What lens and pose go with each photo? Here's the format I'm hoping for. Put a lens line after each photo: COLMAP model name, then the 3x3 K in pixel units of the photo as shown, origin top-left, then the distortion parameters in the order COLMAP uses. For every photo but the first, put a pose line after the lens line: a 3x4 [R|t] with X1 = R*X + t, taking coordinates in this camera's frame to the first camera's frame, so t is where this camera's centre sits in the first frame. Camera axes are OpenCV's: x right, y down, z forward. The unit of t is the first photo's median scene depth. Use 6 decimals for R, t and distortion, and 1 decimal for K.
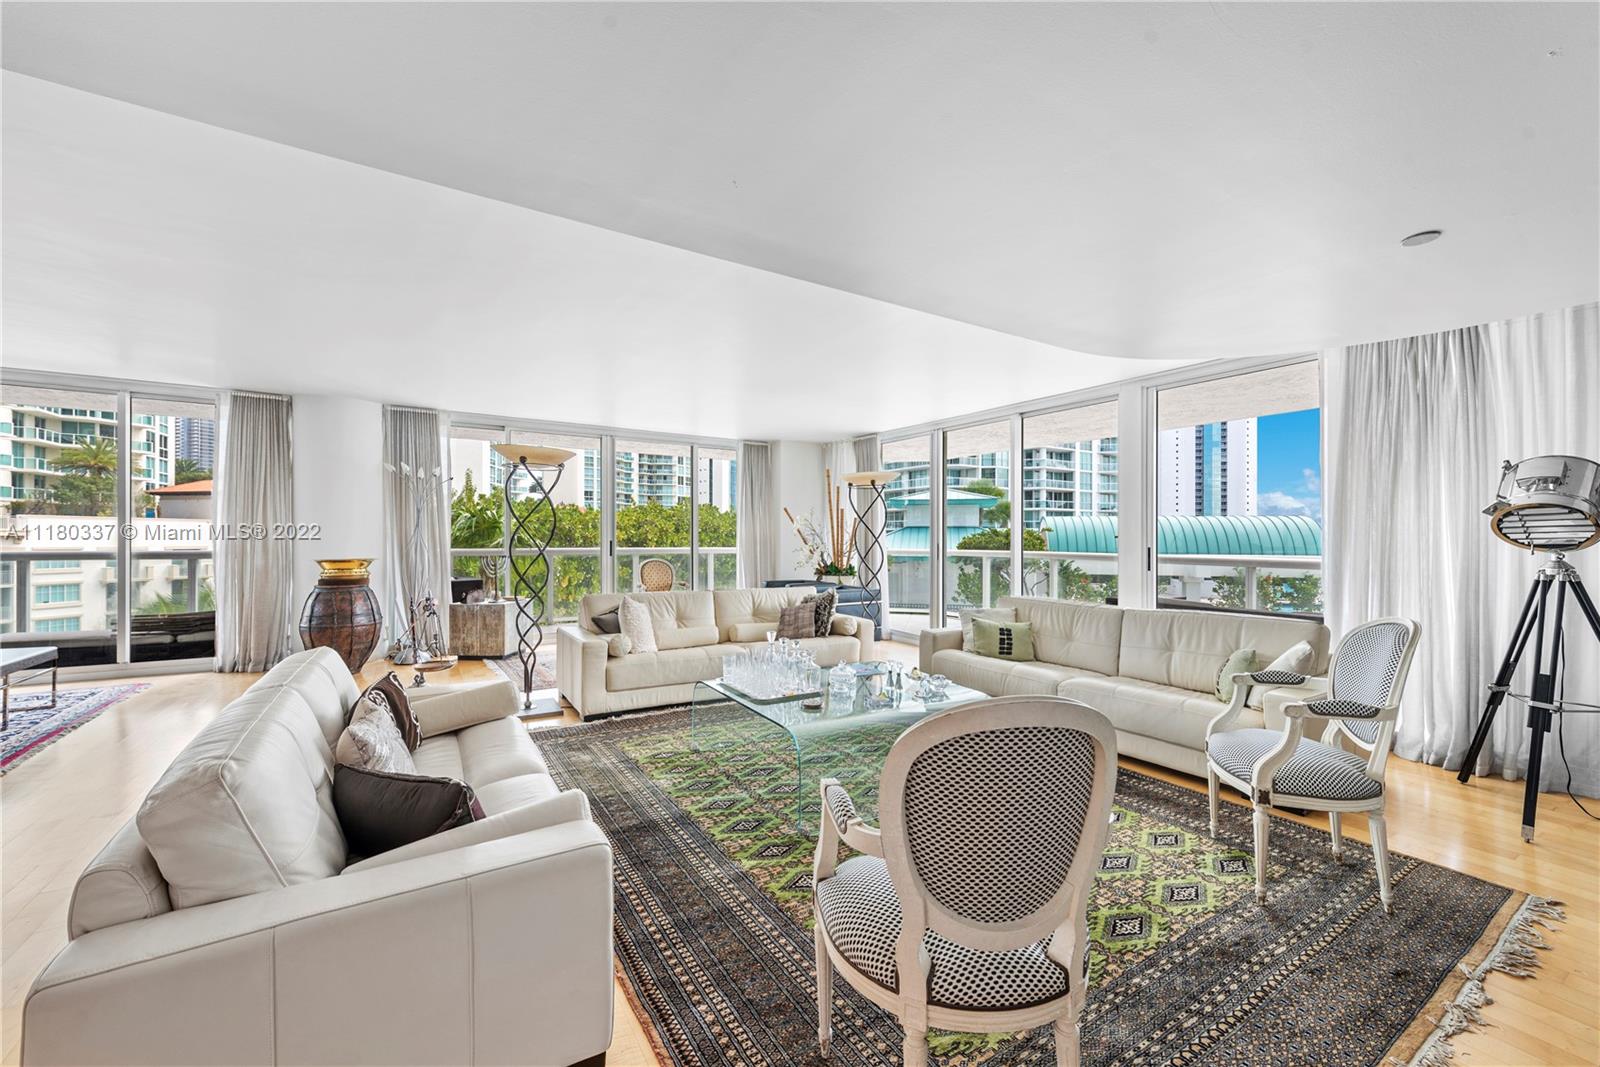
lens RADIAL K [[644.3, 0, 810.5], [0, 644.3, 541.5], [0, 0, 1]] dist [-0.005343, -0.002481]
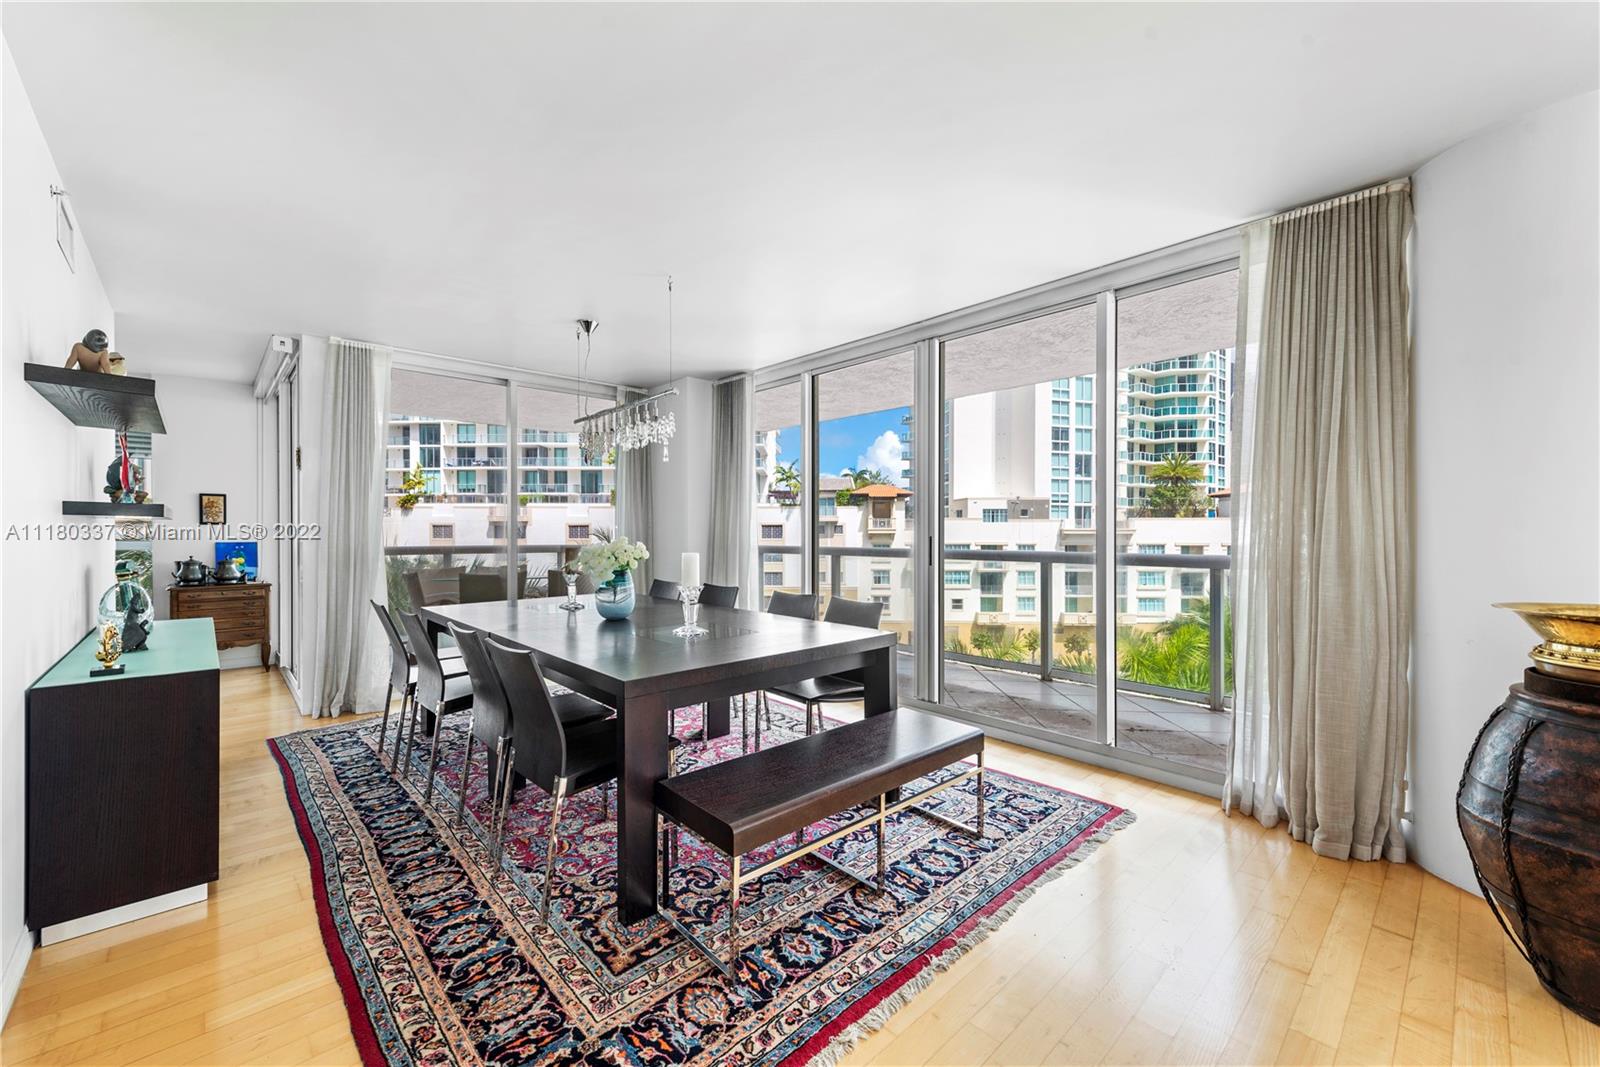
lens RADIAL K [[644.3, 0, 799.6], [0, 644.3, 537.6], [0, 0, 1]] dist [-0.005343, -0.002481]
pose [[0.194196, 0.000564, -0.980963, -0.503390], [-0.001312, 0.999999, 0.000315, -0.004196], [0.980962, 0.001226, 0.194196, 0.561262]]
